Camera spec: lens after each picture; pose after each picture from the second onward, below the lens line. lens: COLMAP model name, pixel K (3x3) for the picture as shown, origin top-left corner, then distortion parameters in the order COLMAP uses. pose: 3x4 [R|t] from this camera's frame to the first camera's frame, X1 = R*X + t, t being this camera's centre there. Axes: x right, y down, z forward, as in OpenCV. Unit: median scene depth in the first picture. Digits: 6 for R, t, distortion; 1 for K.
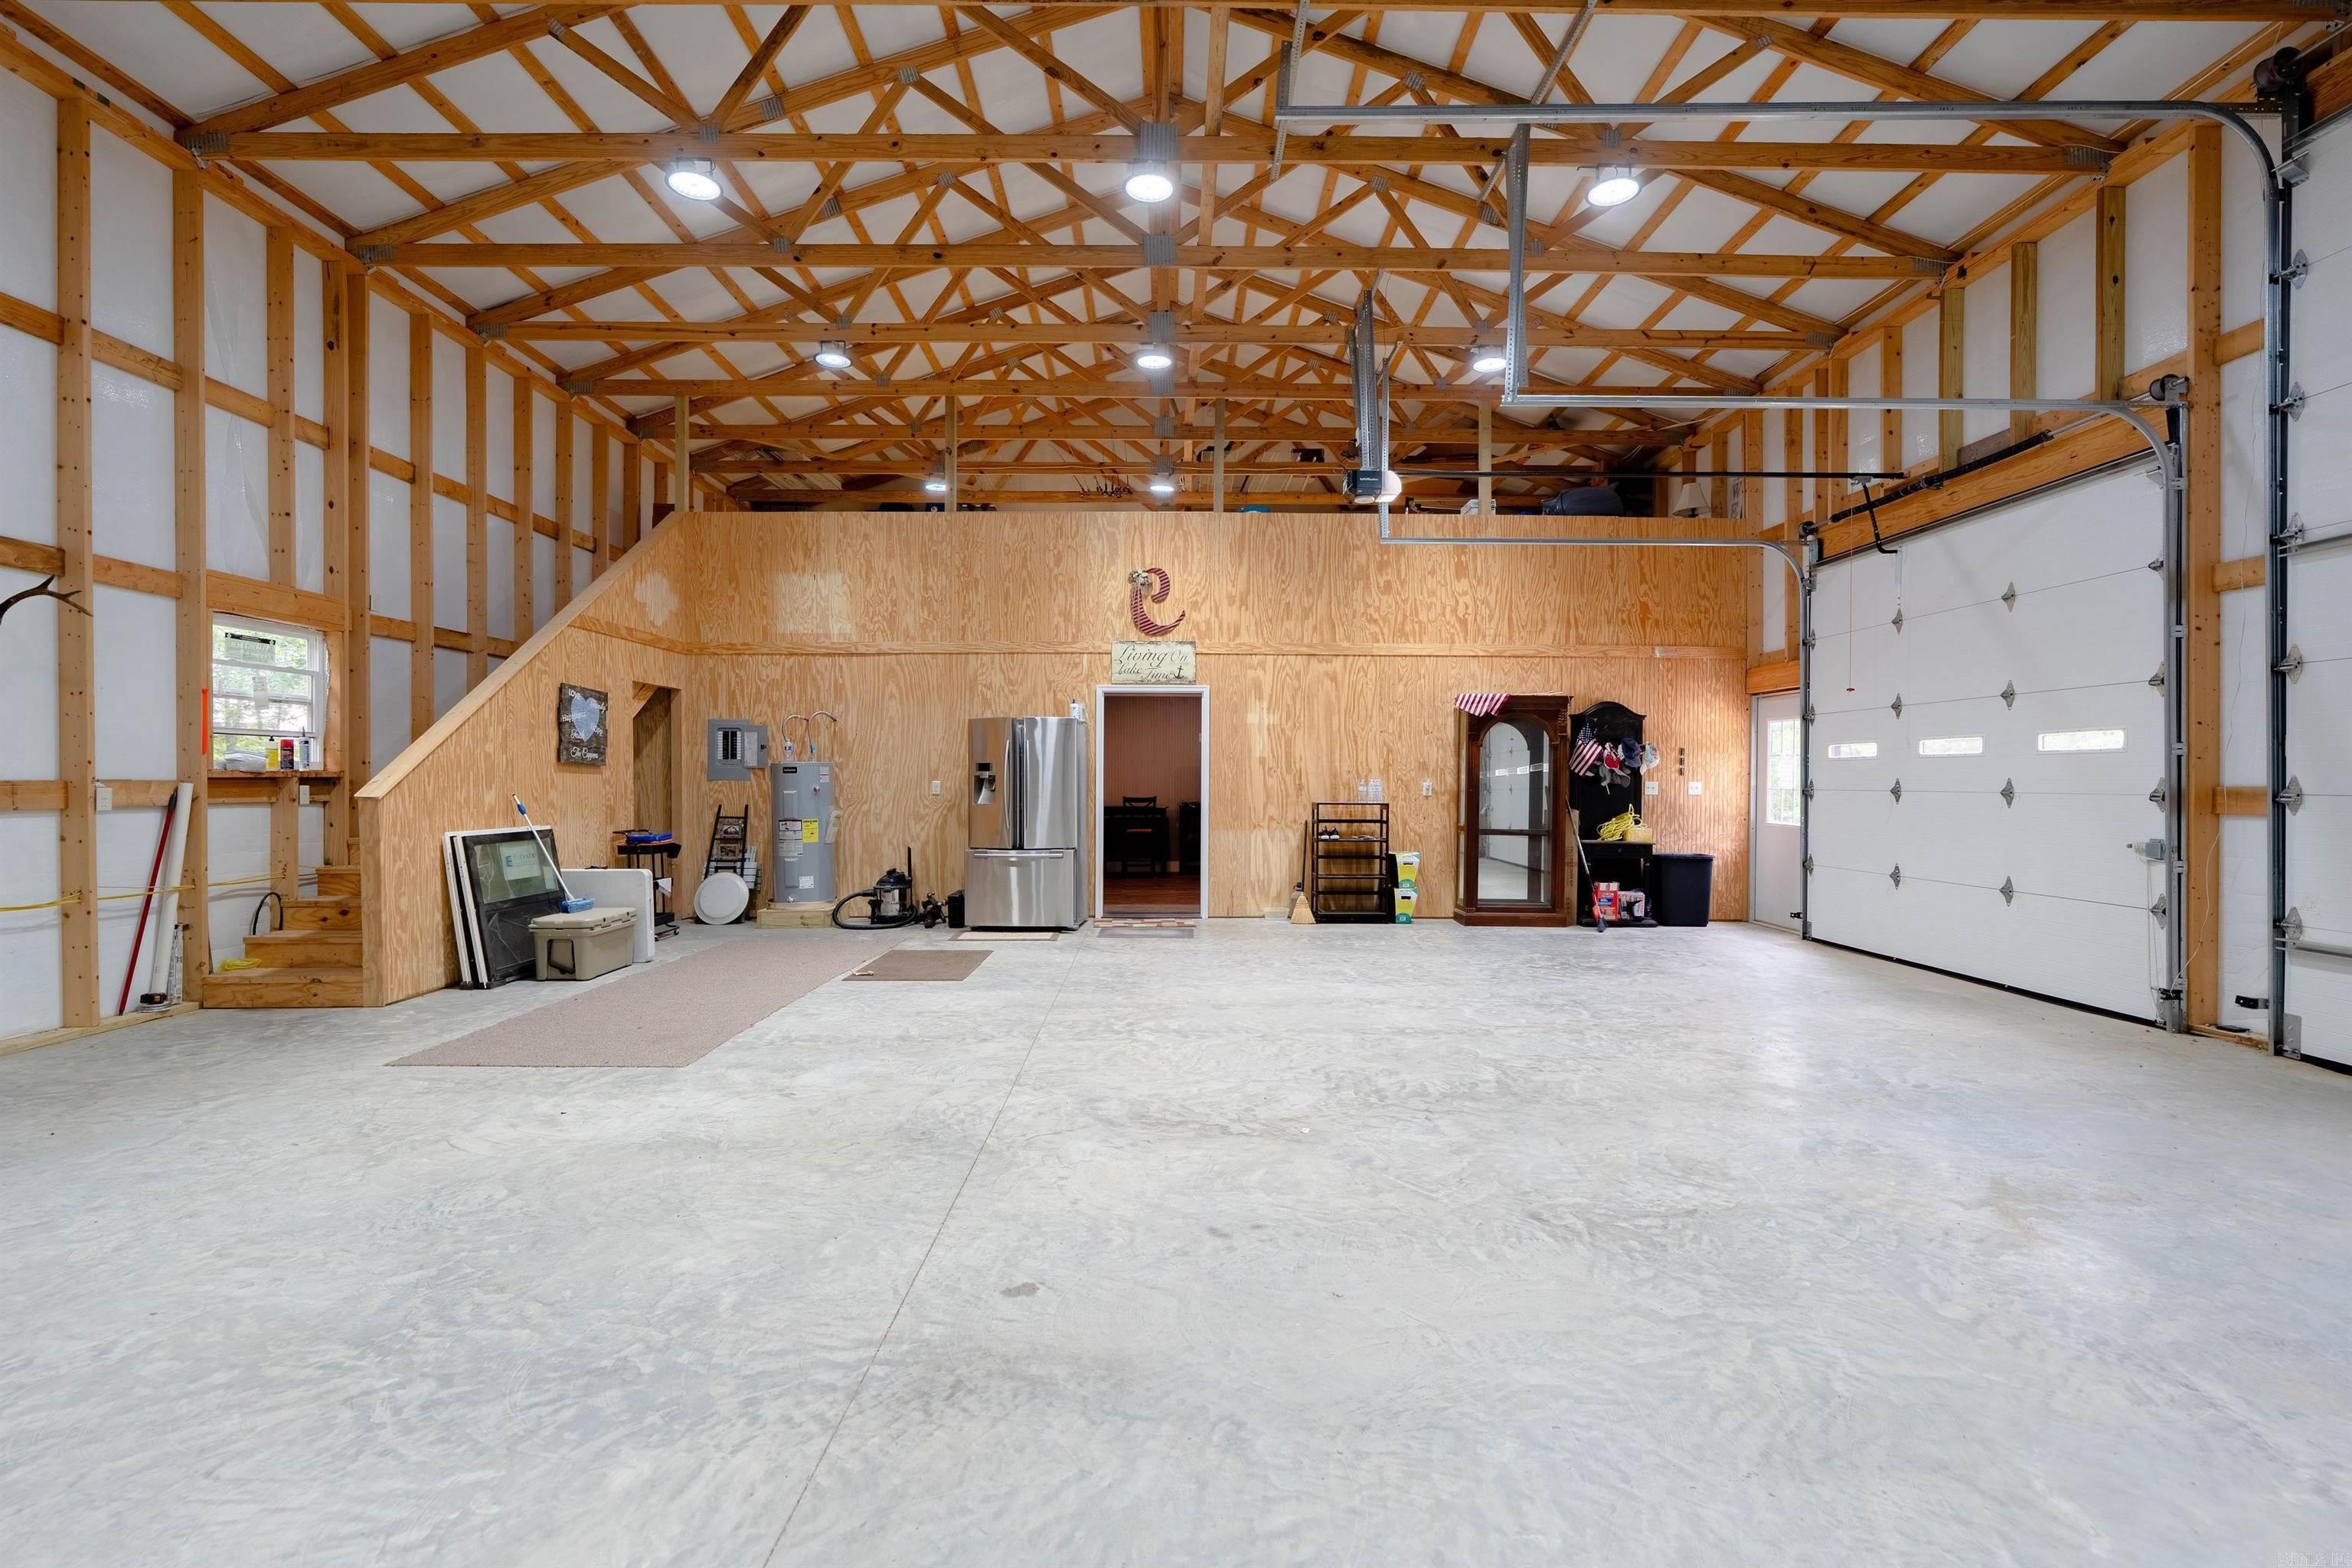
lens RADIAL K [[1046.0, 0, 1176.0], [0, 1046.0, 784.0], [0, 0, 1]] dist [-0.003402, 0.000381]
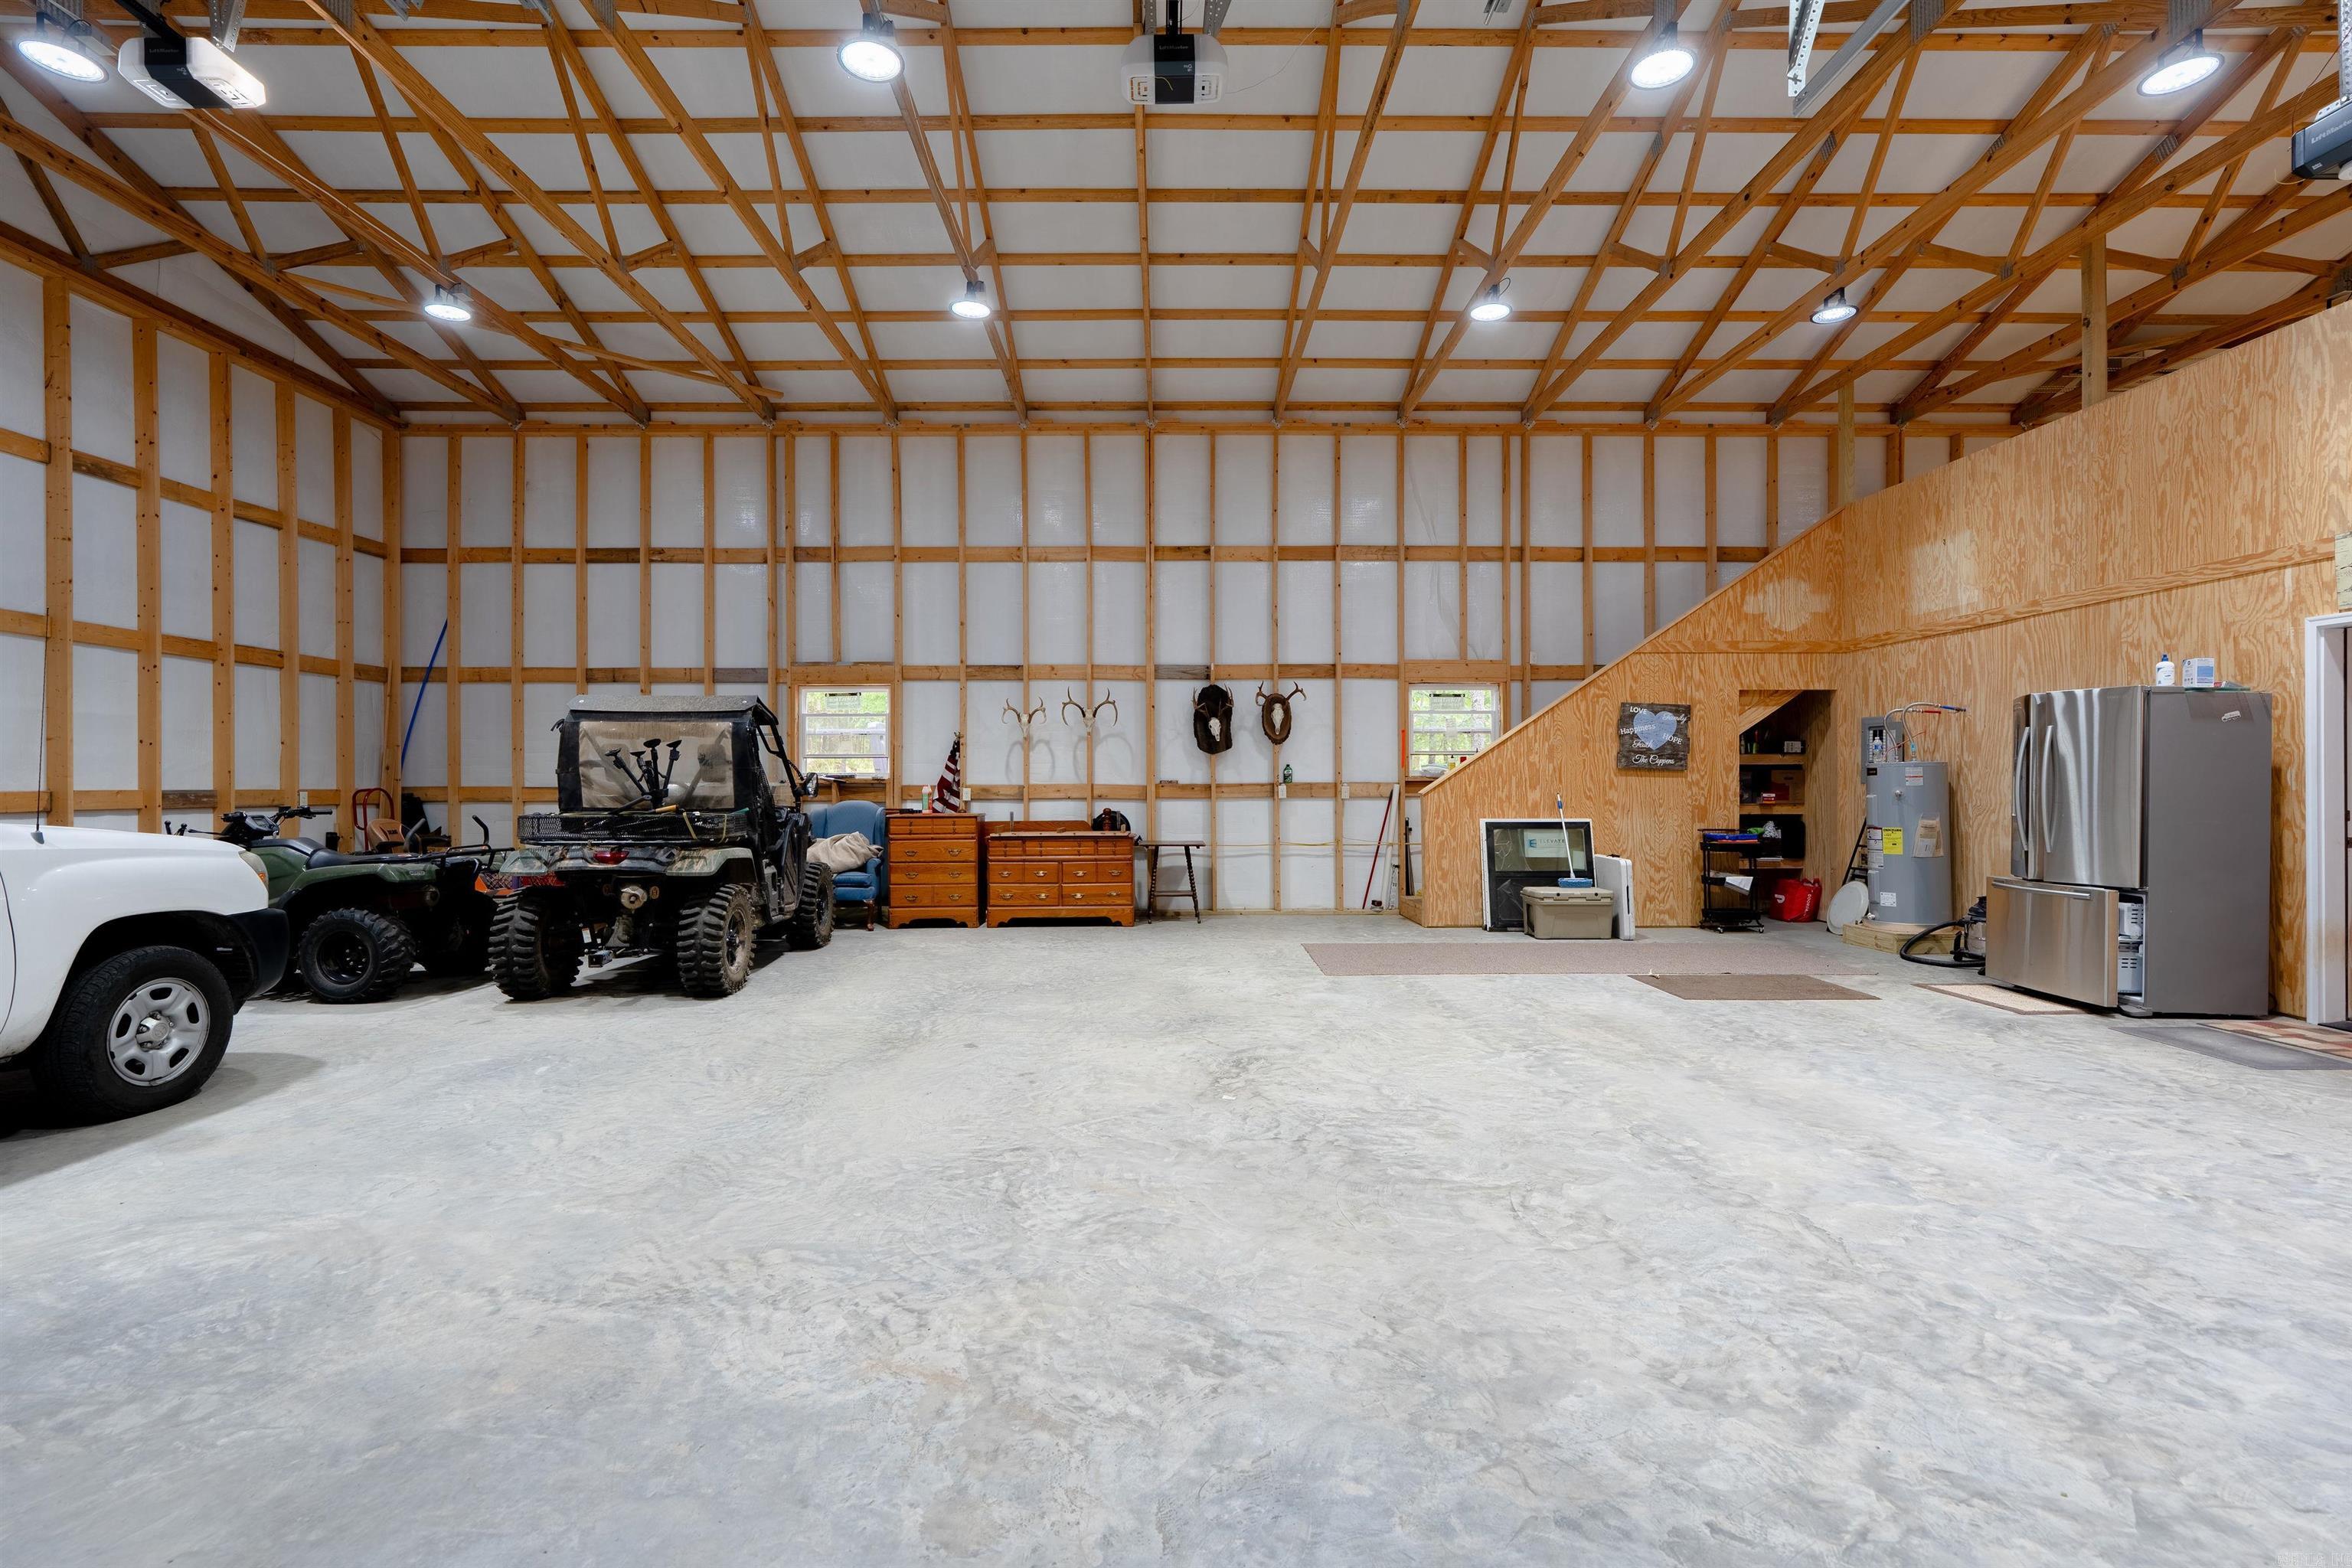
lens RADIAL K [[1046.0, 0, 1176.0], [0, 1046.0, 784.0], [0, 0, 1]] dist [-0.003402, 0.000381]
pose [[0.013366, 0.001305, -0.999910, 0.696529], [-0.004570, 0.999989, 0.001244, -0.001377], [0.999900, 0.004552, 0.013372, 0.525537]]
